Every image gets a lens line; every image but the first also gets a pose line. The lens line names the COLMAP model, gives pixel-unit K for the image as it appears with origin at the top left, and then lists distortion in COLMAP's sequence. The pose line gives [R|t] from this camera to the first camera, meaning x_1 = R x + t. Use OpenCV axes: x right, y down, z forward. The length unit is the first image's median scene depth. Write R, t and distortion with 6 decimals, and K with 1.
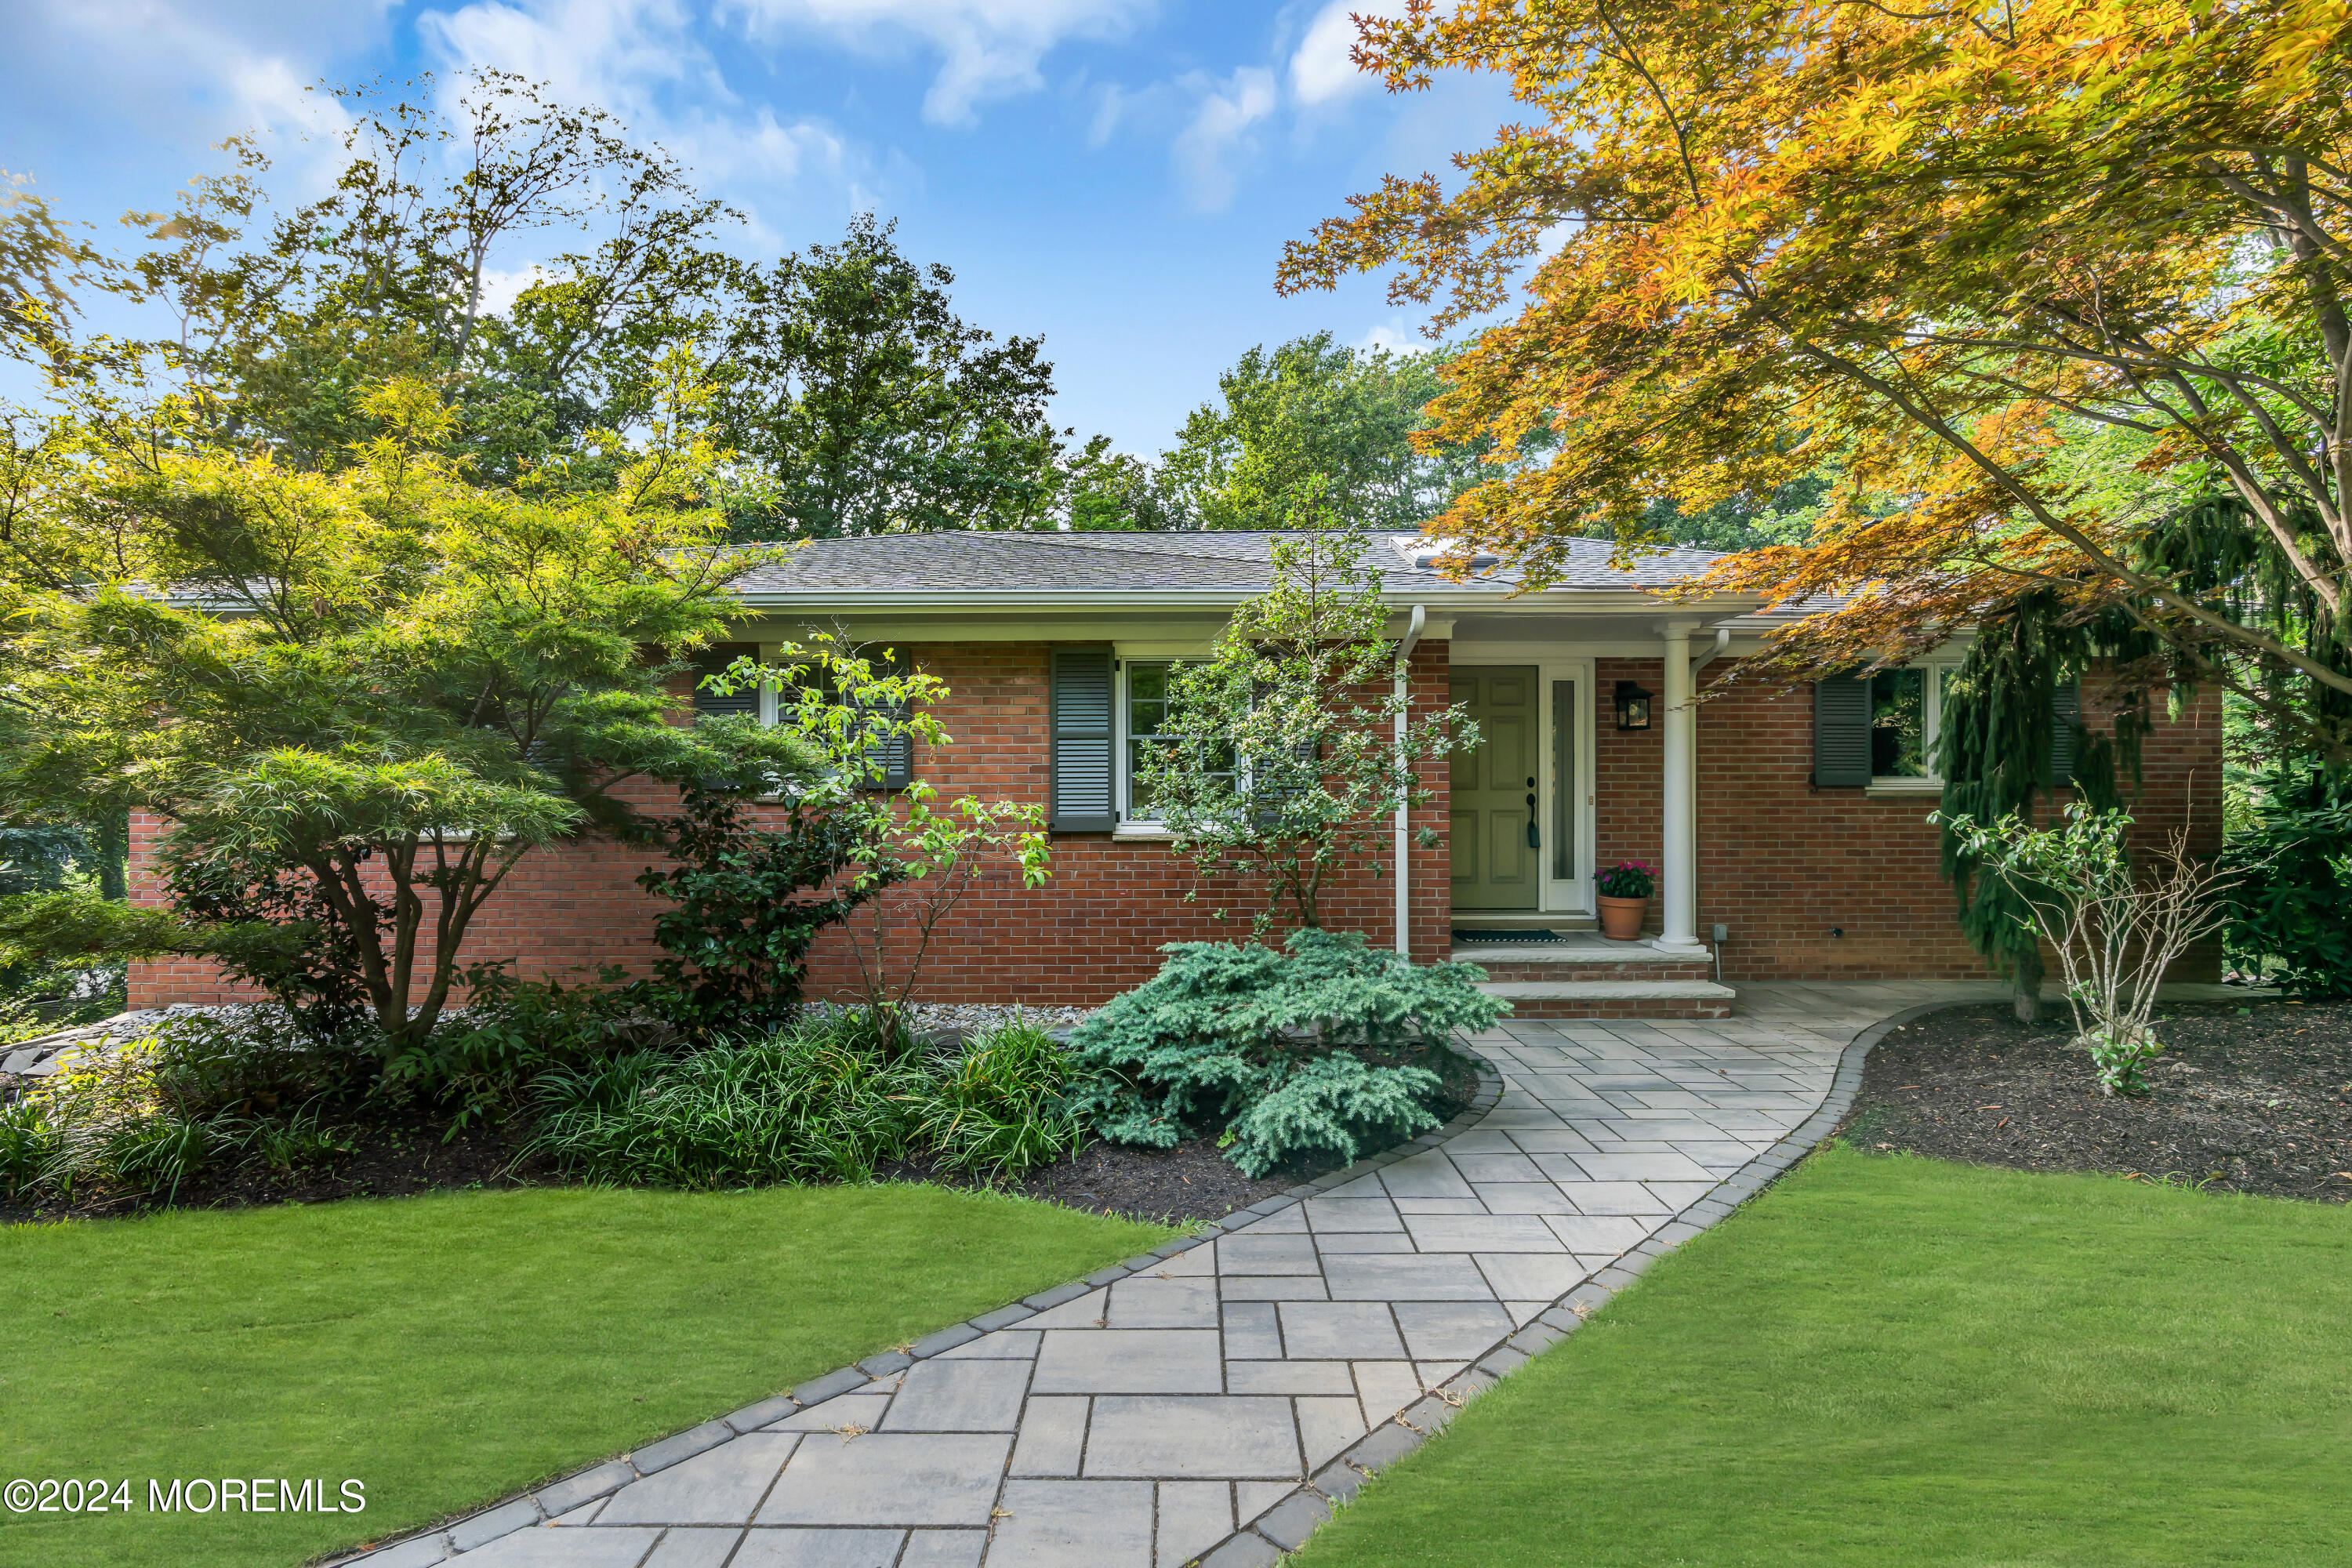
lens RADIAL K [[1052.4, 0, 1173.2], [0, 1052.4, 789.5], [0, 0, 1]] dist [-0.008645, 0.001147]
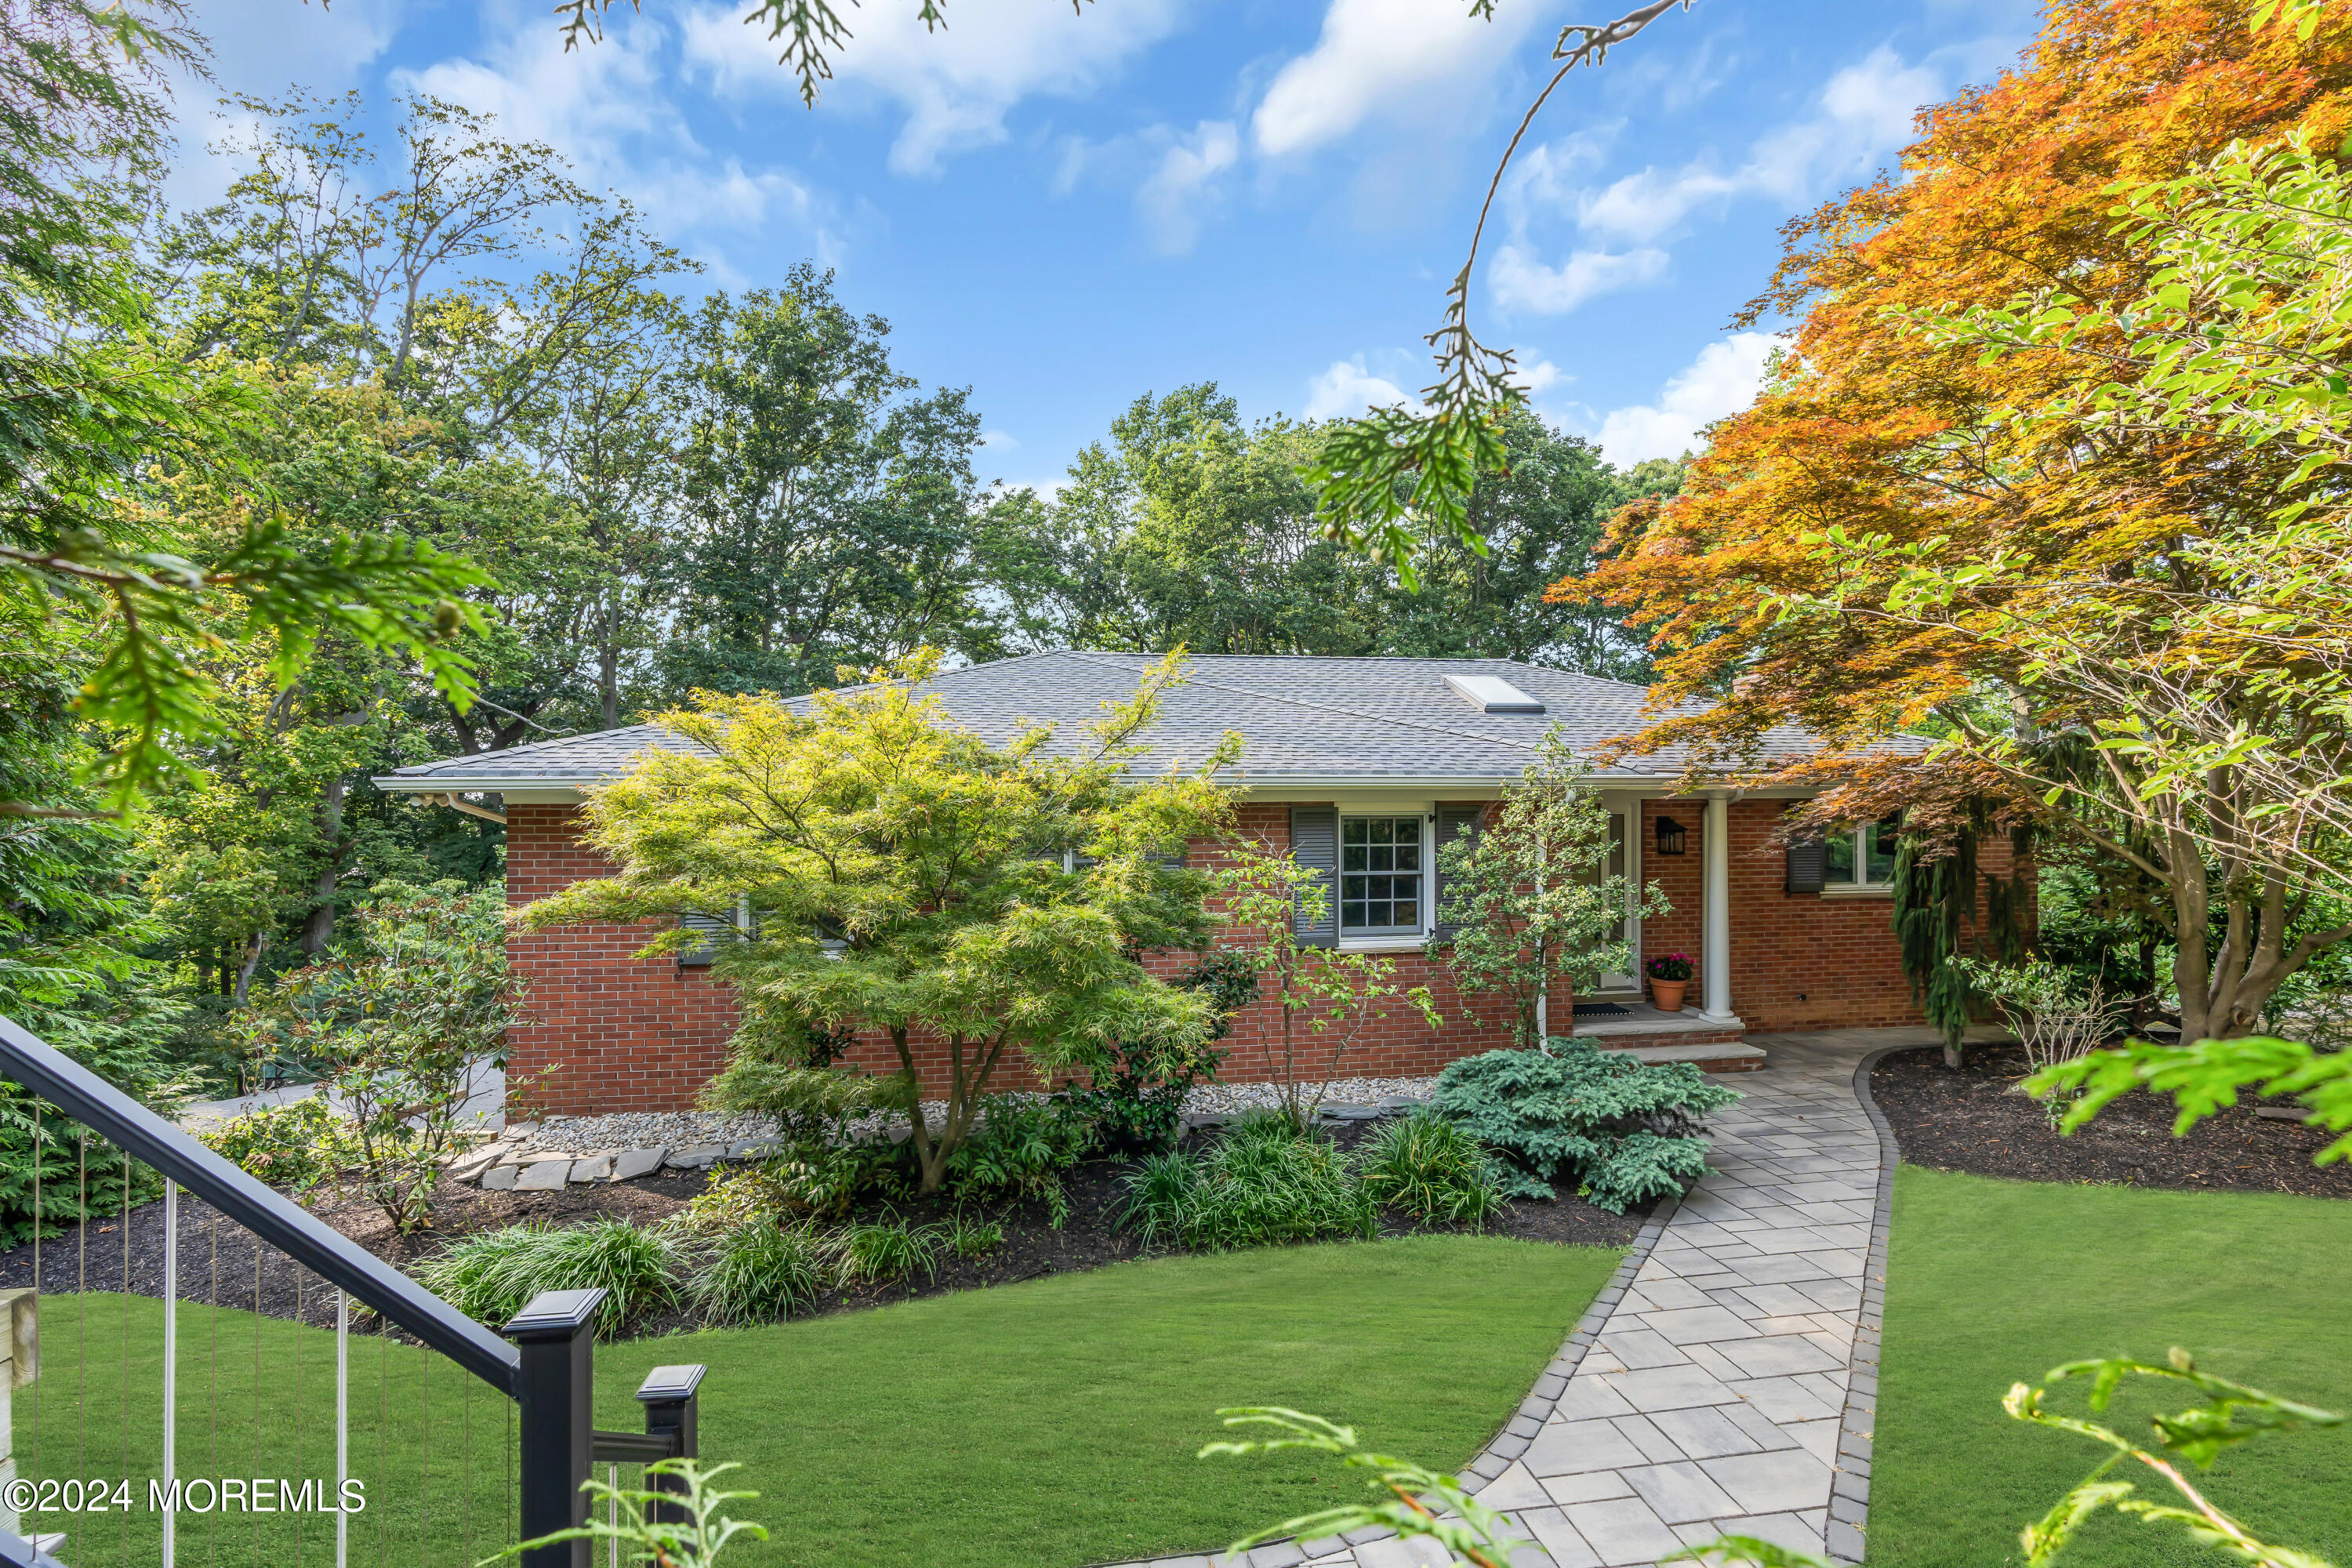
lens RADIAL K [[1052.4, 0, 1177.8], [0, 1052.4, 792.6], [0, 0, 1]] dist [-0.008645, 0.001147]
pose [[0.985301, -0.000057, 0.170825, -0.448536], [0.000272, 0.999999, -0.001232, -0.142772], [-0.170825, 0.001261, 0.985301, -0.242177]]
